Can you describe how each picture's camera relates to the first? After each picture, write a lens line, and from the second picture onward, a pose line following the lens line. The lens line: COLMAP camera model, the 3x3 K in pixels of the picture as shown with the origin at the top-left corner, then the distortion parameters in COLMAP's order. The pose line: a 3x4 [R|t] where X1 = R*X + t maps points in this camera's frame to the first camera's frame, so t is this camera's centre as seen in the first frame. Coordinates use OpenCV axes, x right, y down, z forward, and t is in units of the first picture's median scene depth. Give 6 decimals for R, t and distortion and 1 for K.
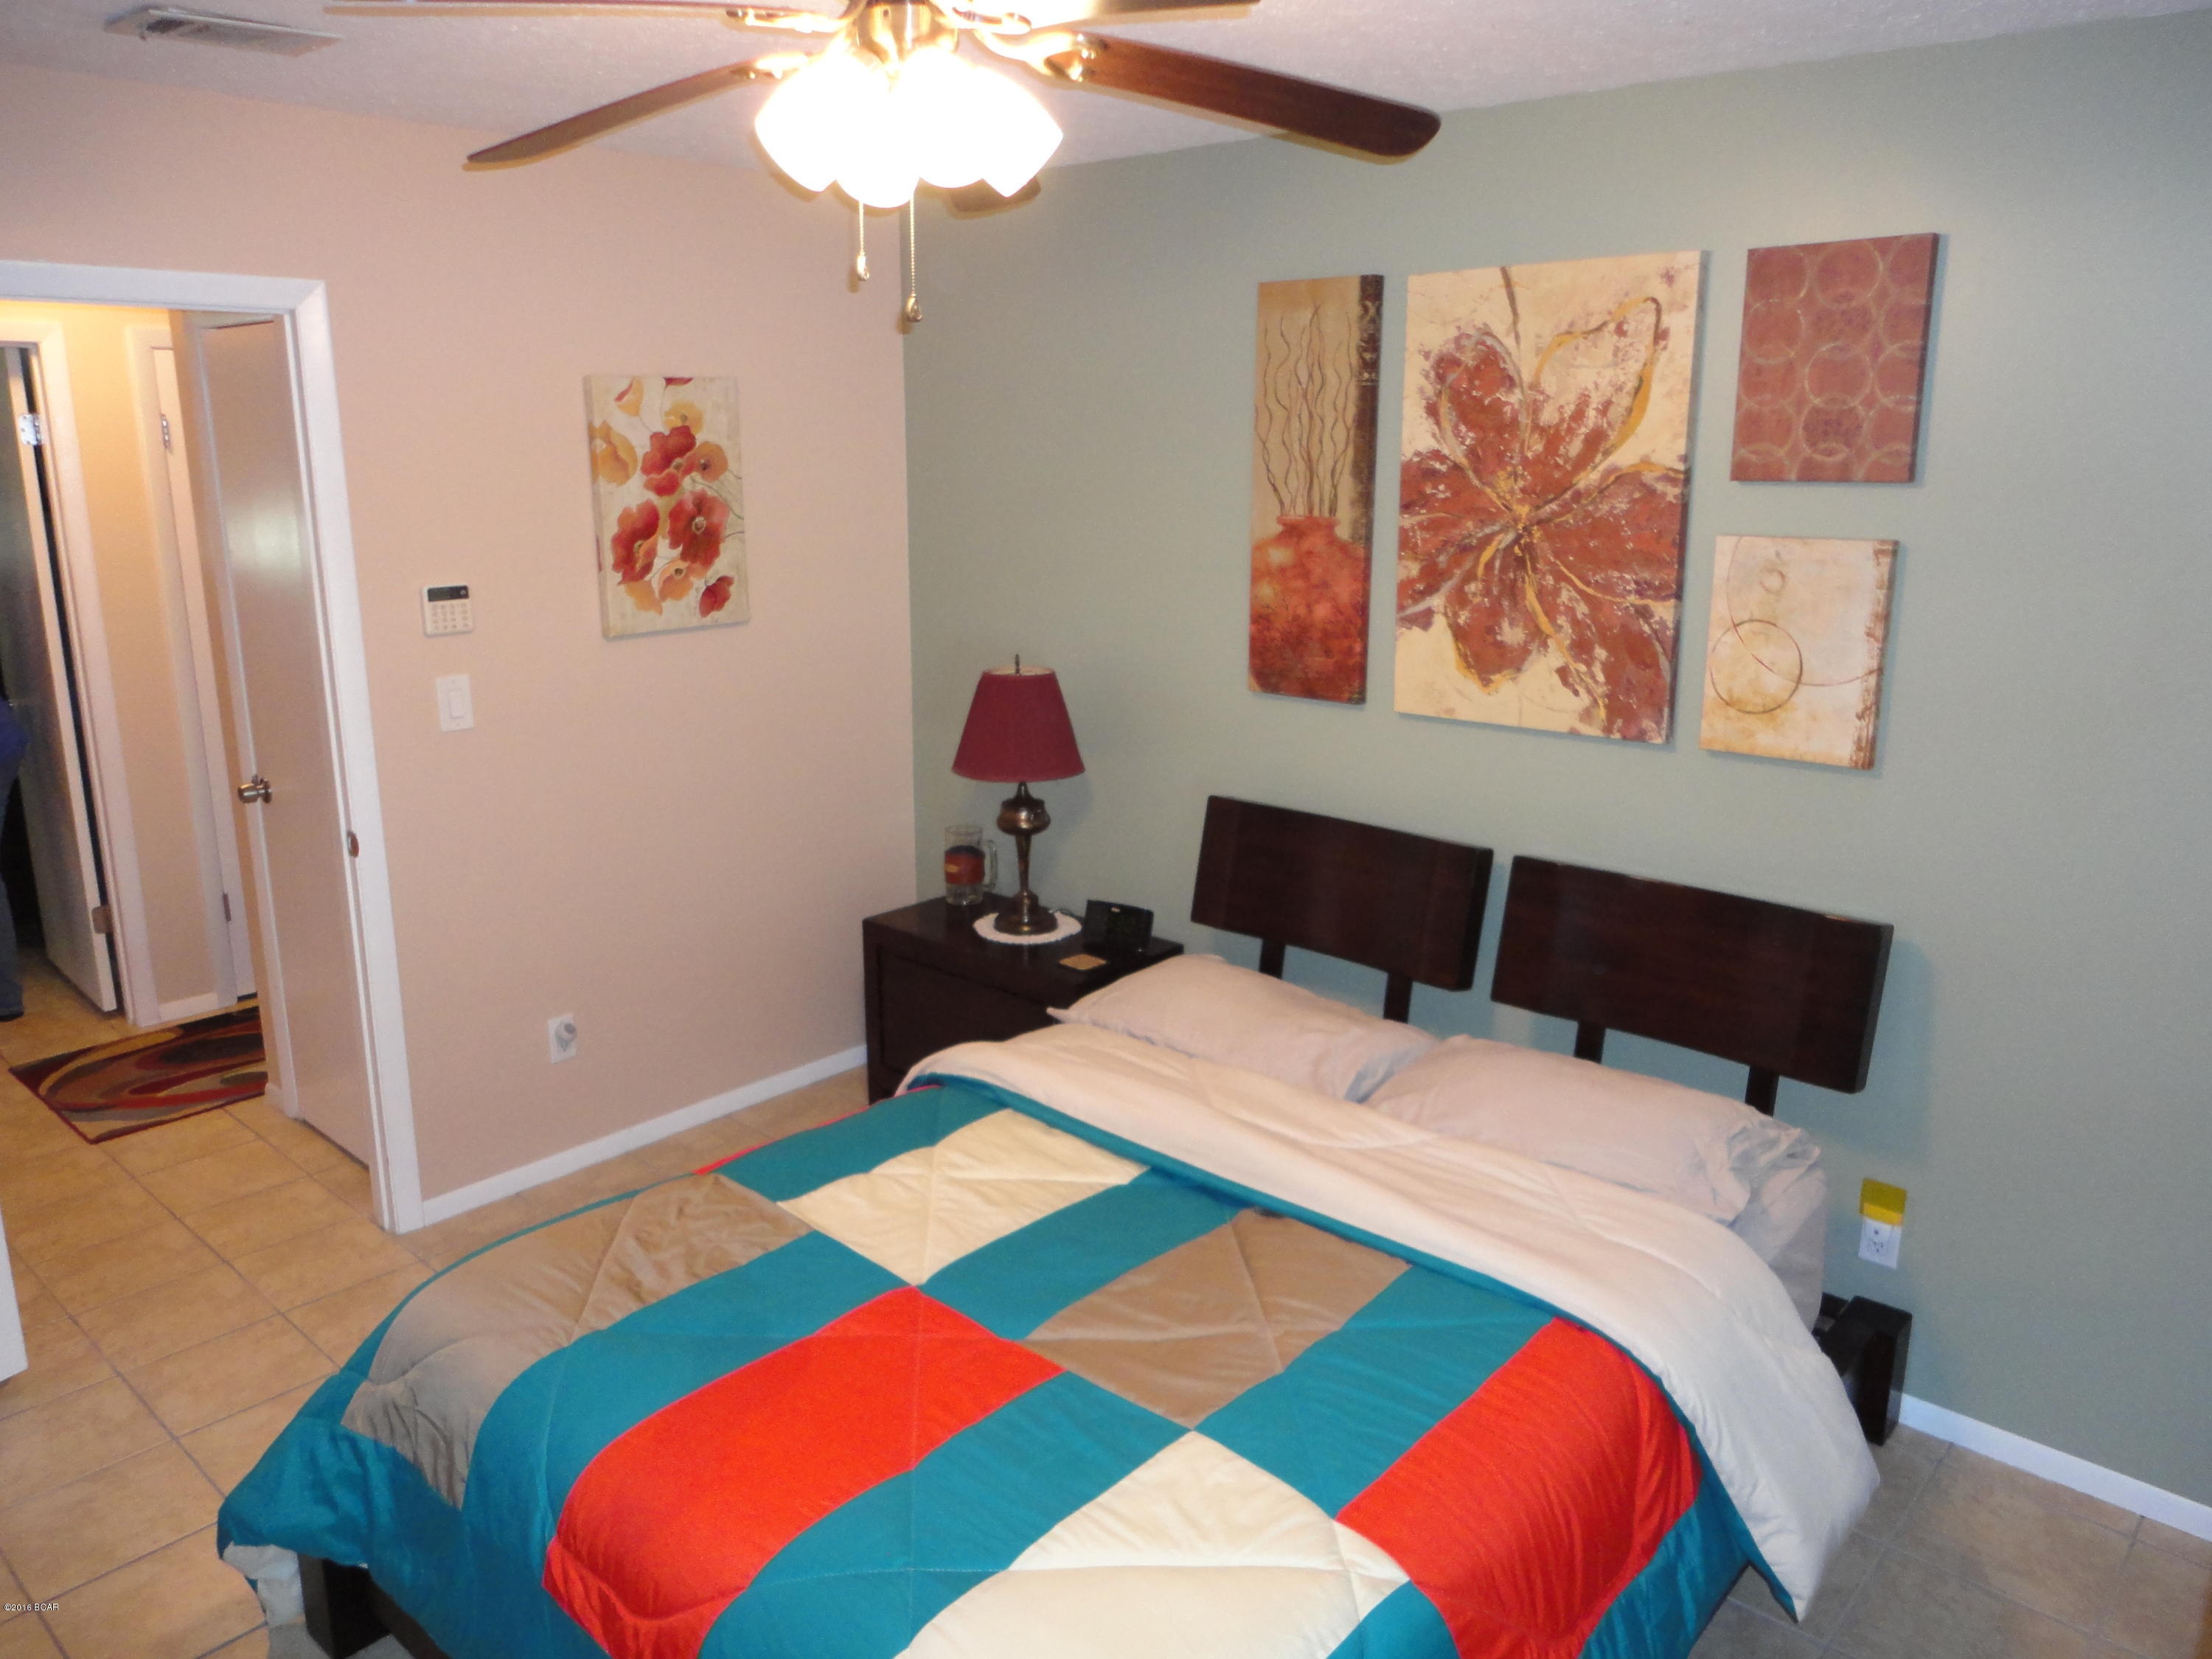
lens RADIAL K [[1601.8, 0, 1112.9], [0, 1601.8, 819.4], [0, 0, 1]] dist [-0.005255, 0.002551]
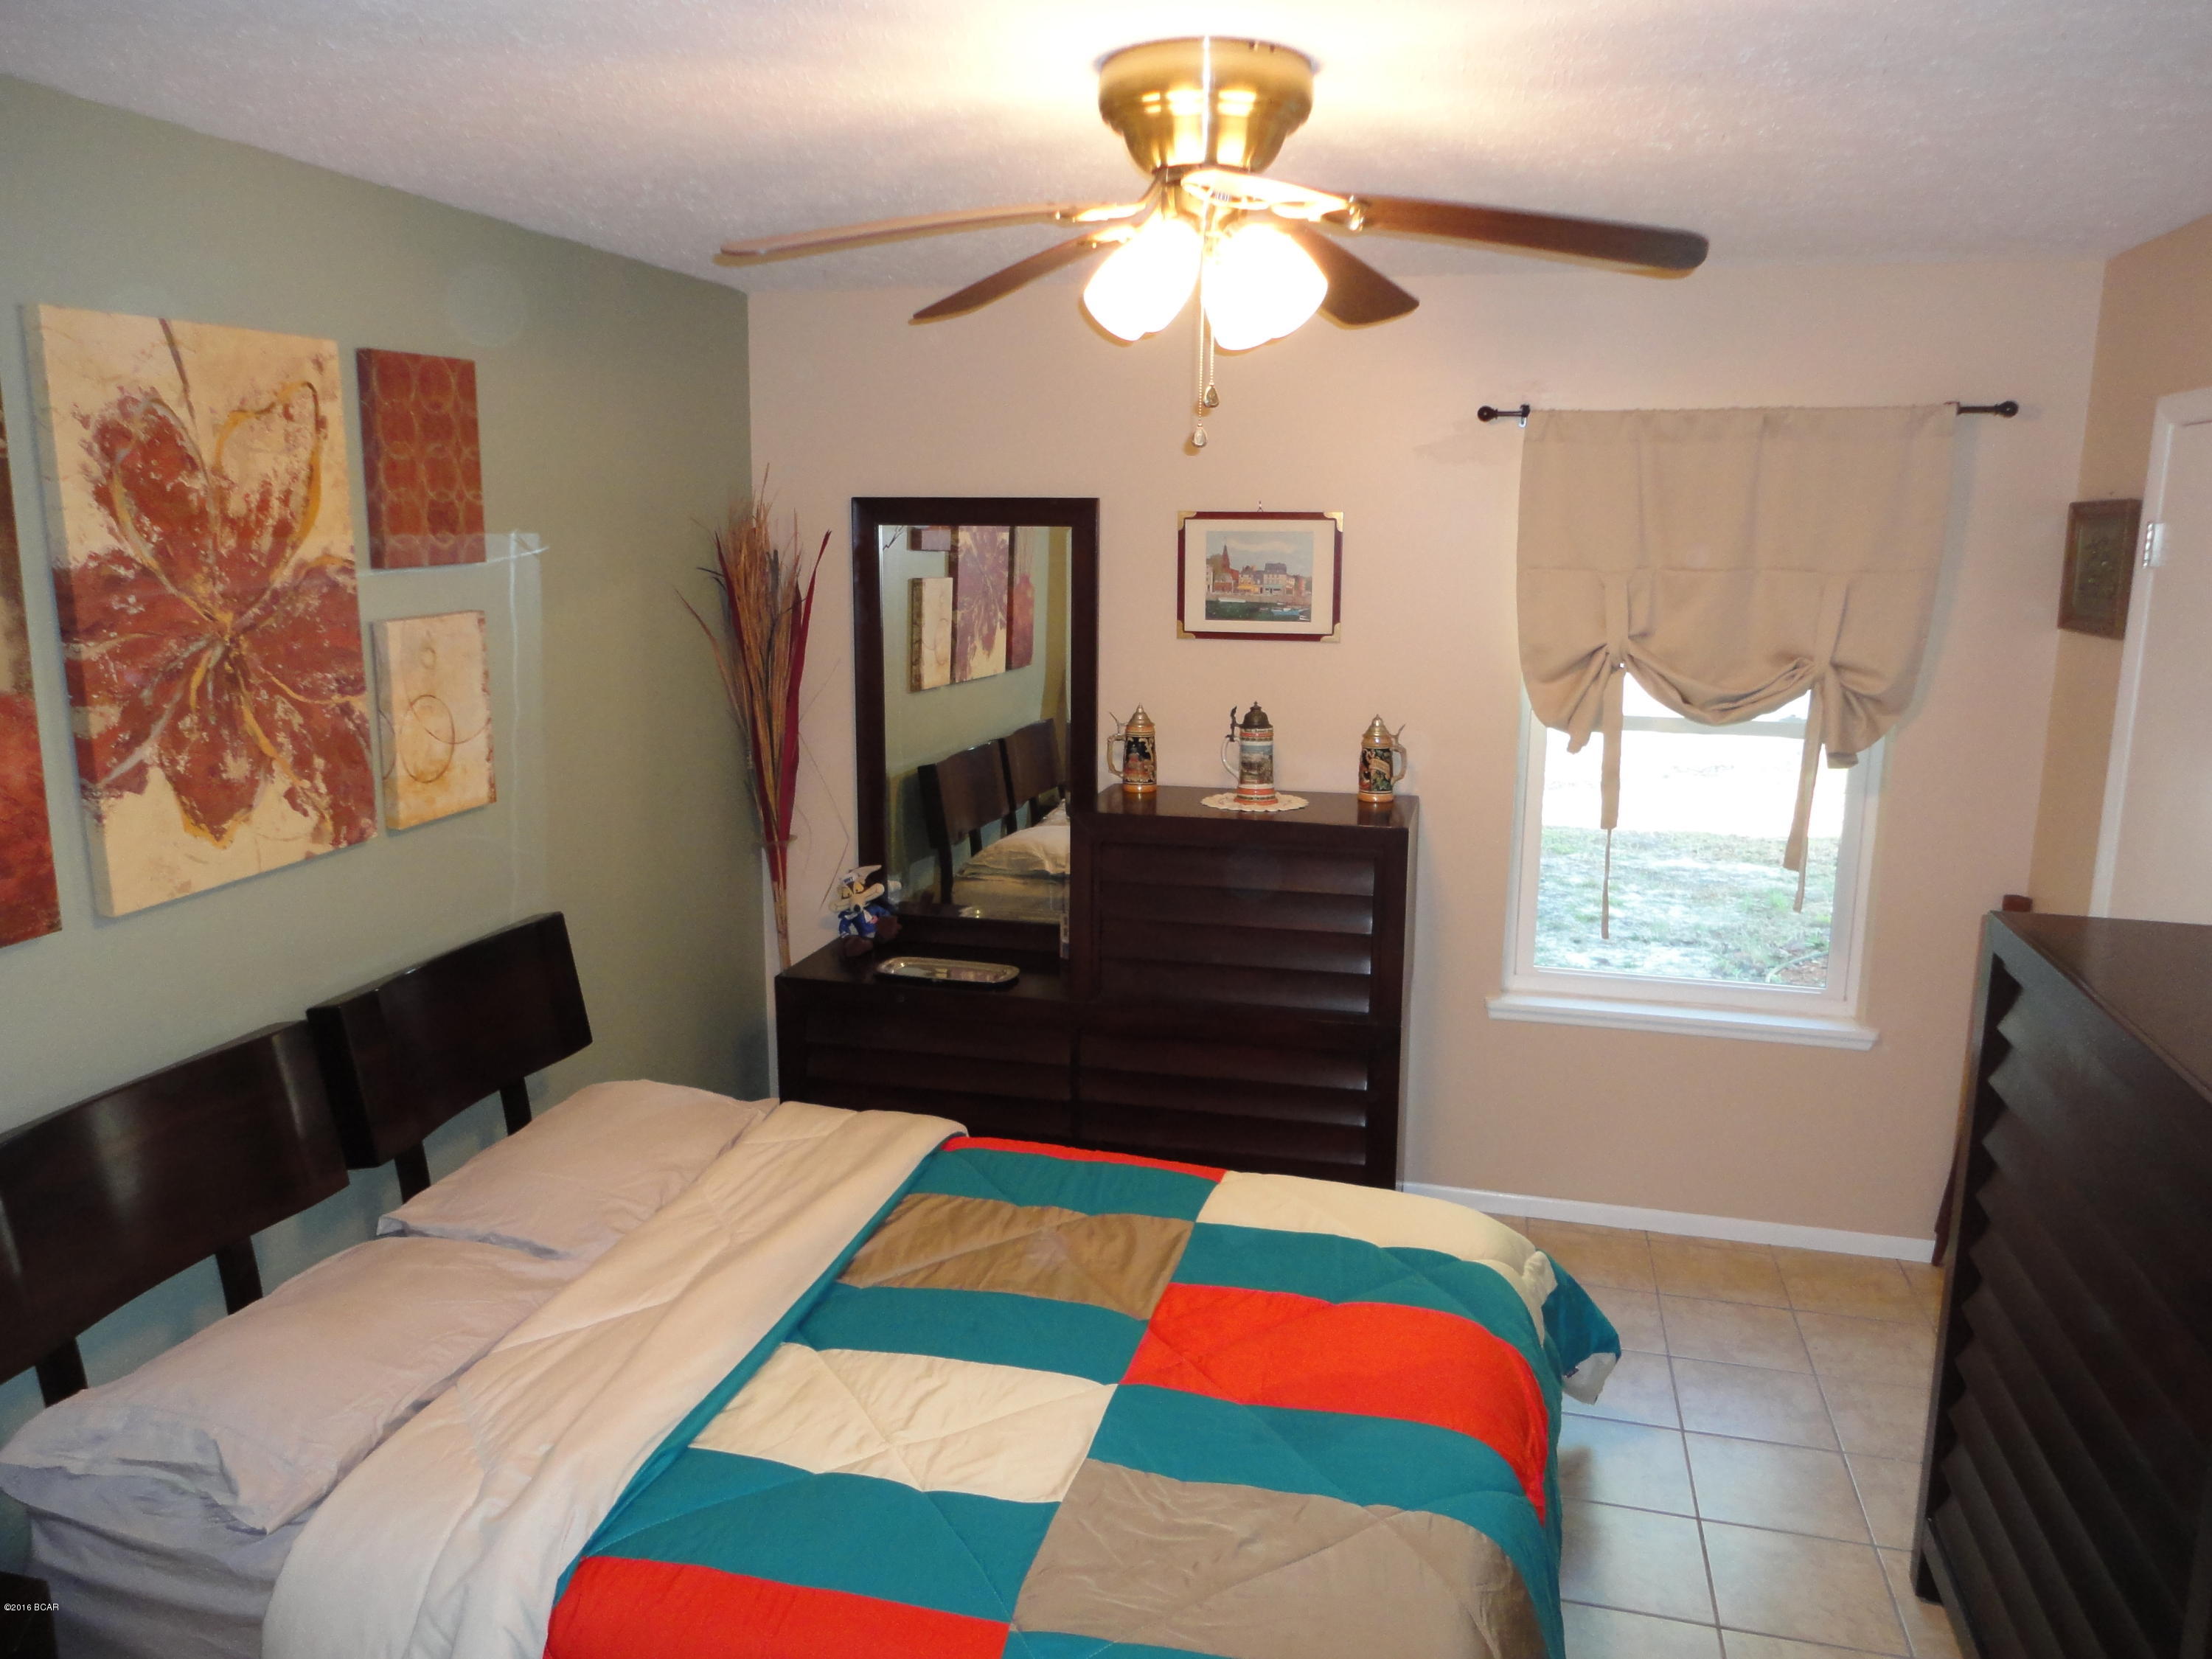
lens RADIAL K [[1601.8, 0, 1111.5], [0, 1601.8, 832.6], [0, 0, 1]] dist [-0.005255, 0.002551]
pose [[-0.470645, -0.183658, 0.862997, -0.702995], [0.195589, 0.932045, 0.305019, -0.256287], [-0.860371, 0.312349, -0.402741, 0.988206]]
